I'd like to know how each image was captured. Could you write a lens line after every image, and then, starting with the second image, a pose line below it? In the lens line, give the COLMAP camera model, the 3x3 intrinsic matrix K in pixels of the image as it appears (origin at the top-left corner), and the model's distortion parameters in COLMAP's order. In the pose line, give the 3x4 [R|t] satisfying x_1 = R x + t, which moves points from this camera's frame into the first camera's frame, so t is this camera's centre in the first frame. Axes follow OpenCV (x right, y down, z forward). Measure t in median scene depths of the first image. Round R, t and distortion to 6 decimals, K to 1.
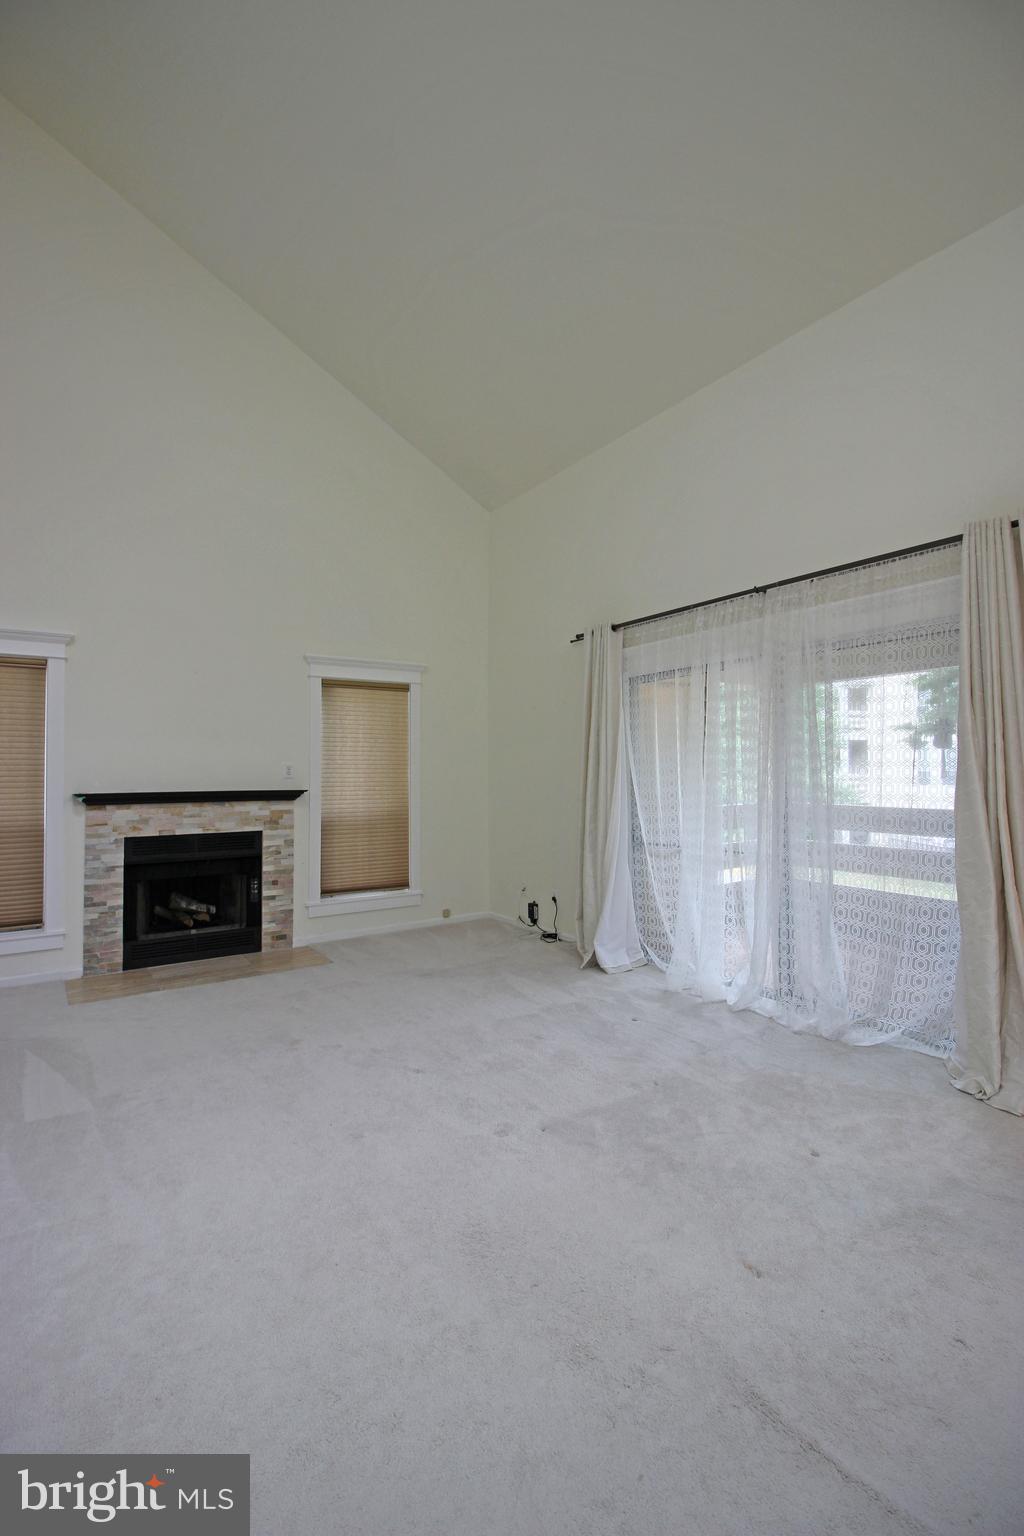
lens RADIAL K [[714.9, 0, 511.5], [0, 714.9, 767.4], [0, 0, 1]] dist [-0.001414, -0.007278]
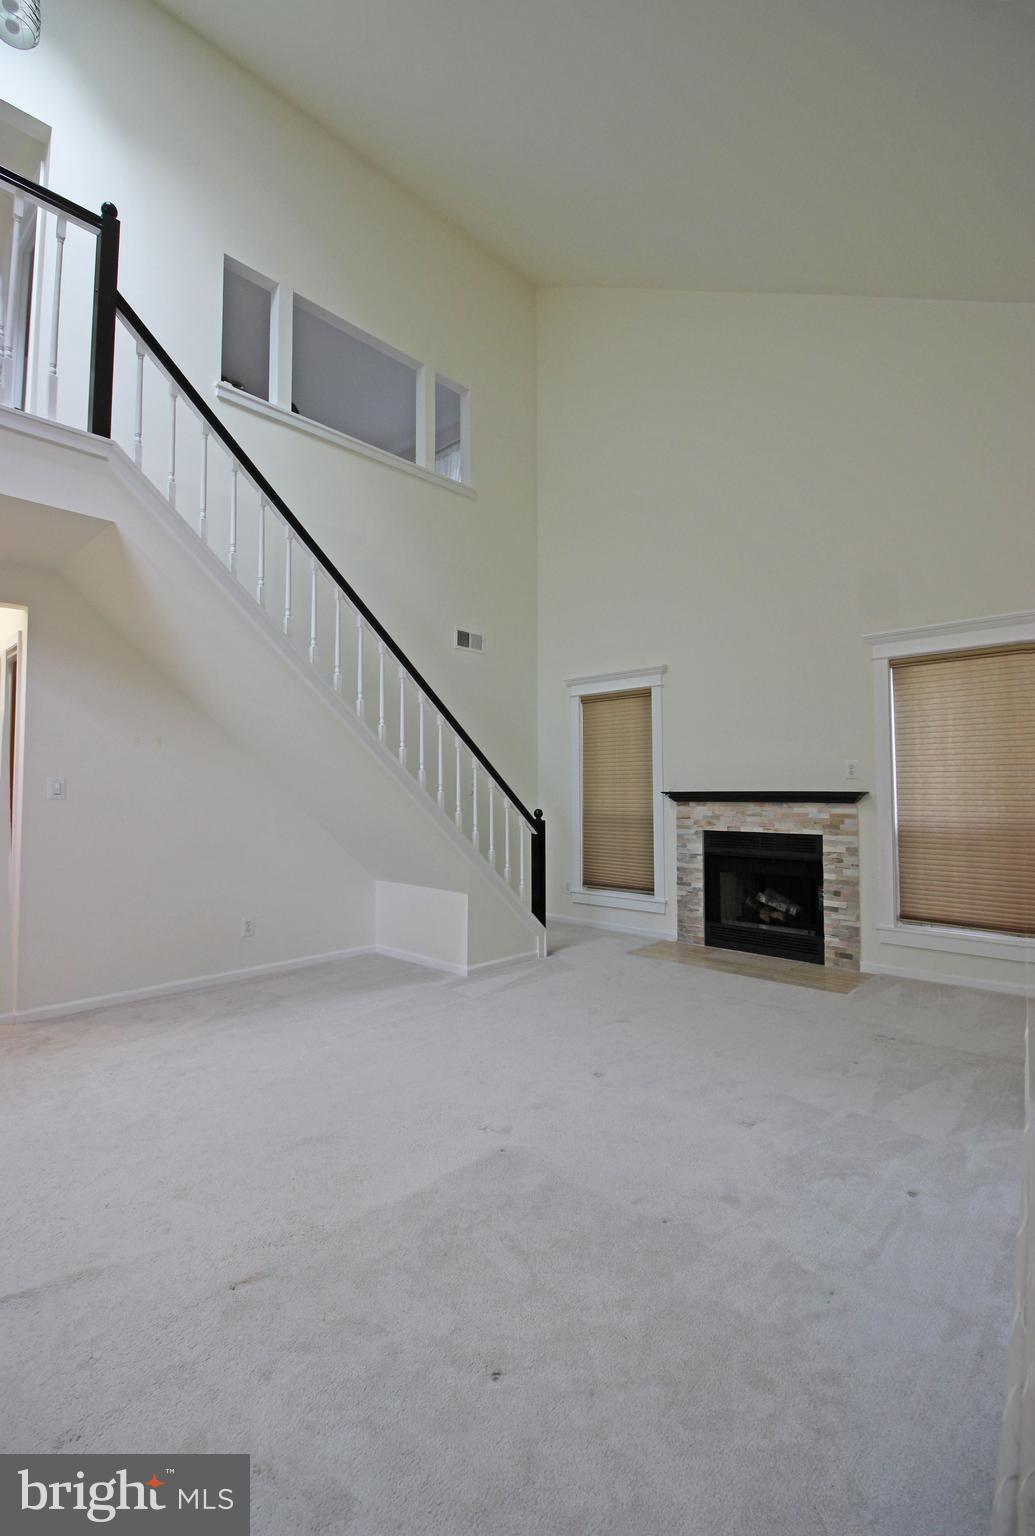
lens RADIAL K [[707.8, 0, 504.5], [0, 707.8, 765.9], [0, 0, 1]] dist [-0.013158, -0.000663]
pose [[0.198119, -0.028523, -0.979763, 0.488025], [0.009809, 0.999584, -0.027117, 0.020196], [0.980129, -0.004238, 0.198316, 0.425052]]
